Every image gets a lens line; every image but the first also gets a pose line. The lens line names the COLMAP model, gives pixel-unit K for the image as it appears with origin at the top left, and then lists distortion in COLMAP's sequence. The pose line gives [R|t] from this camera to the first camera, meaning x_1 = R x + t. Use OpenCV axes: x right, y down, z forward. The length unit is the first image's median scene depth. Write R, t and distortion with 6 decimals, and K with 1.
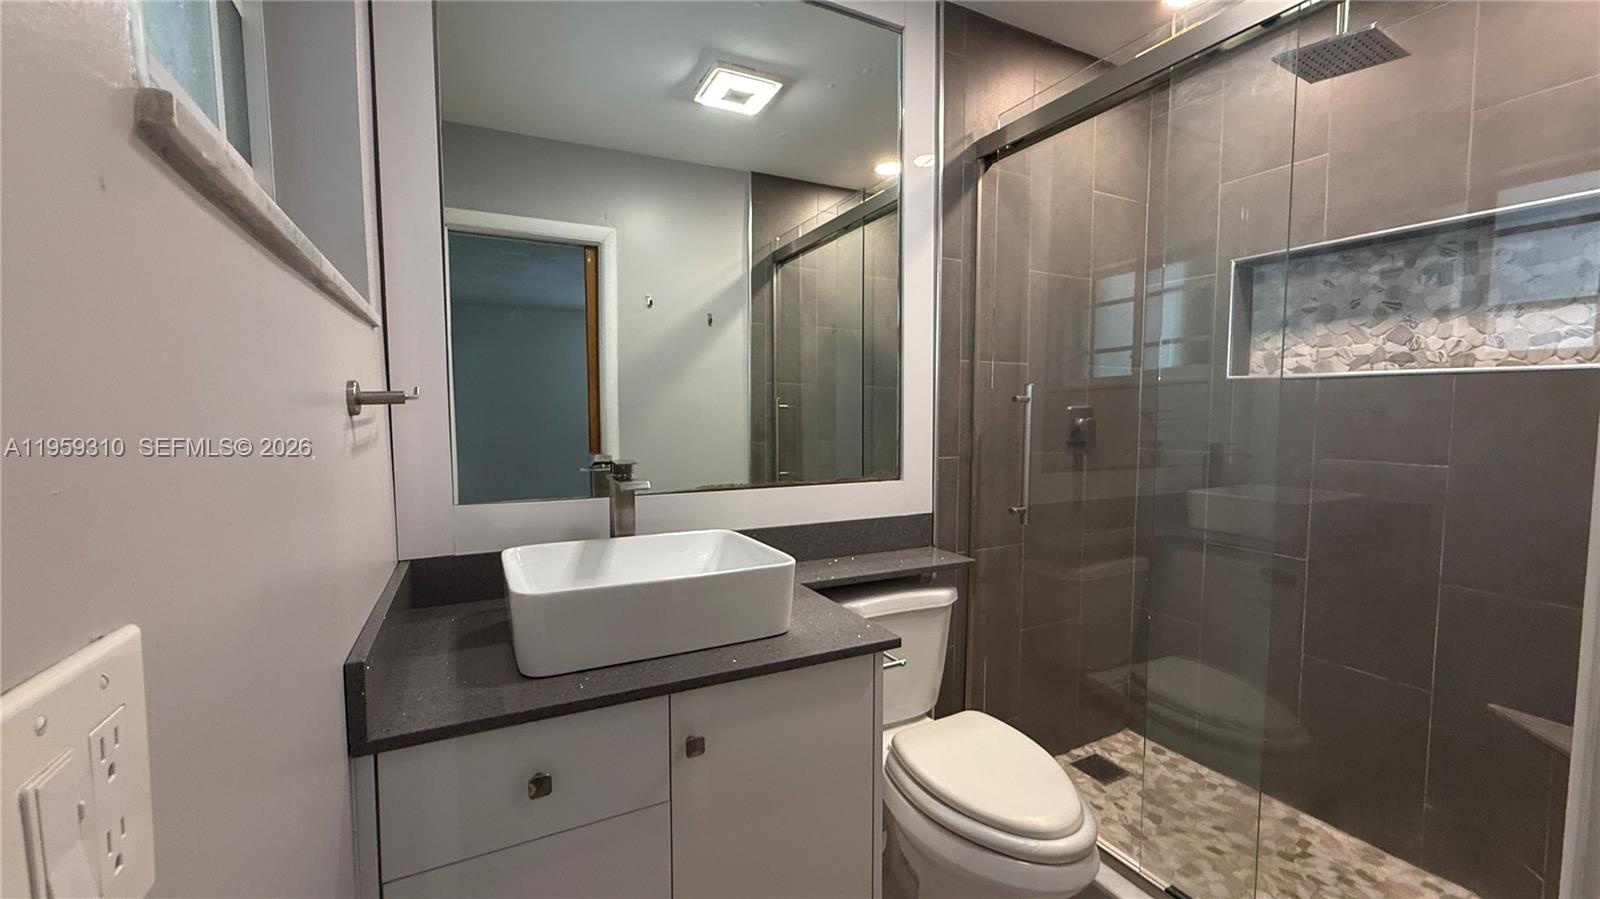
lens RADIAL K [[641.9, 0, 797.5], [0, 641.9, 454.4], [0, 0, 1]] dist [0.004092, -0.001770]
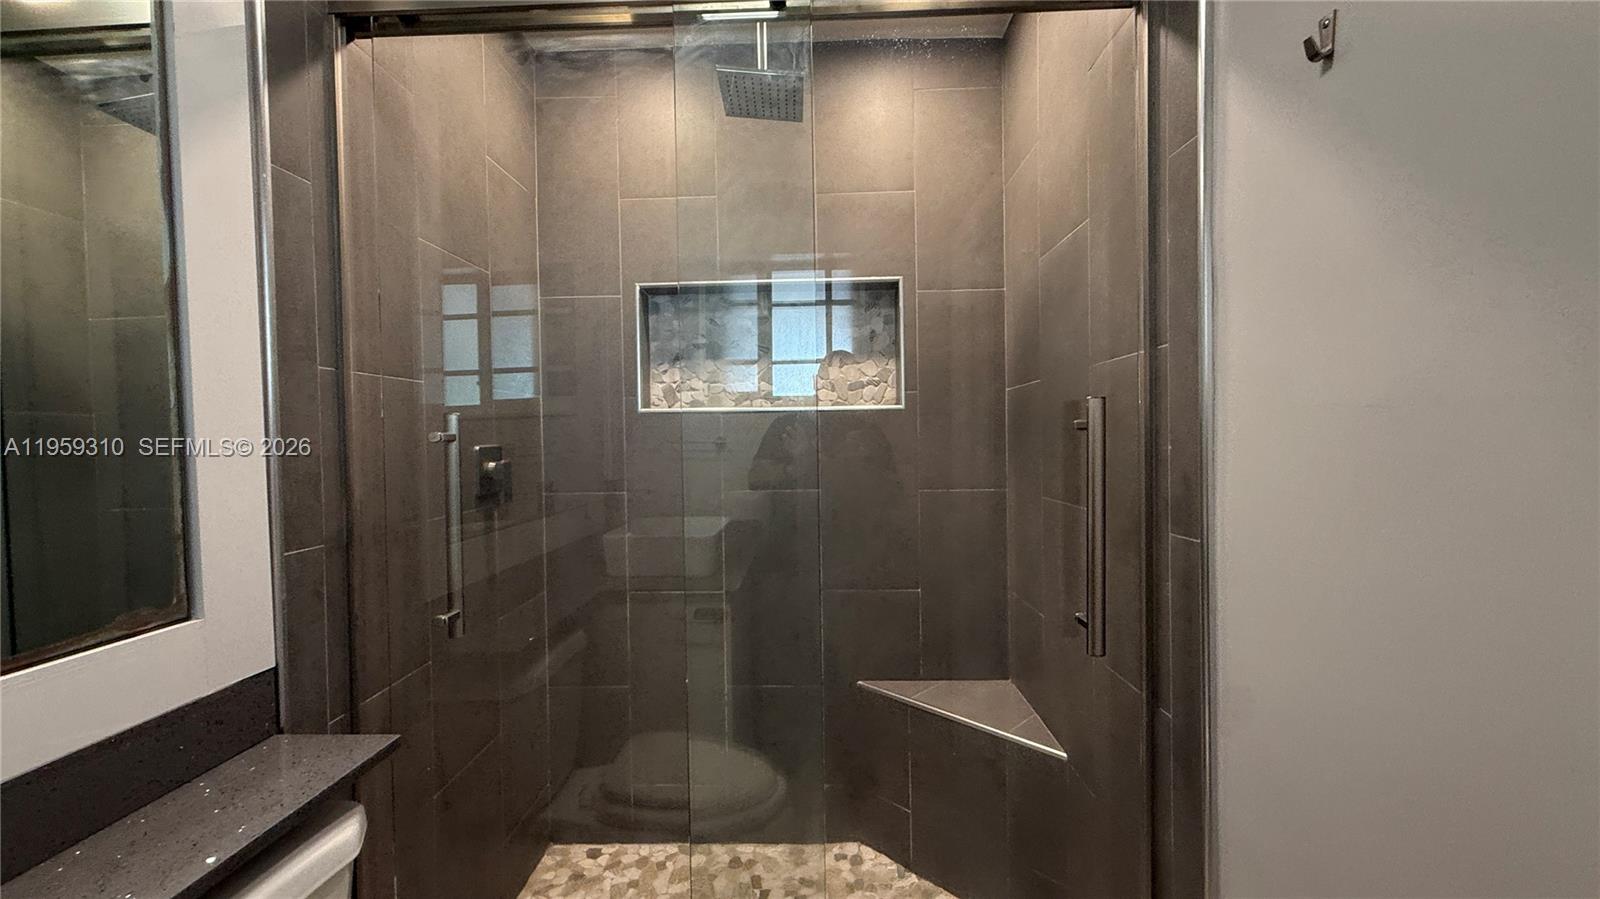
lens RADIAL K [[641.9, 0, 800.5], [0, 641.9, 450.3], [0, 0, 1]] dist [0.004092, -0.001770]
pose [[0.498721, -0.031962, 0.866173, -0.013331], [0.079236, 0.996817, -0.008839, -0.036582], [-0.863133, 0.073040, 0.499666, 0.354495]]
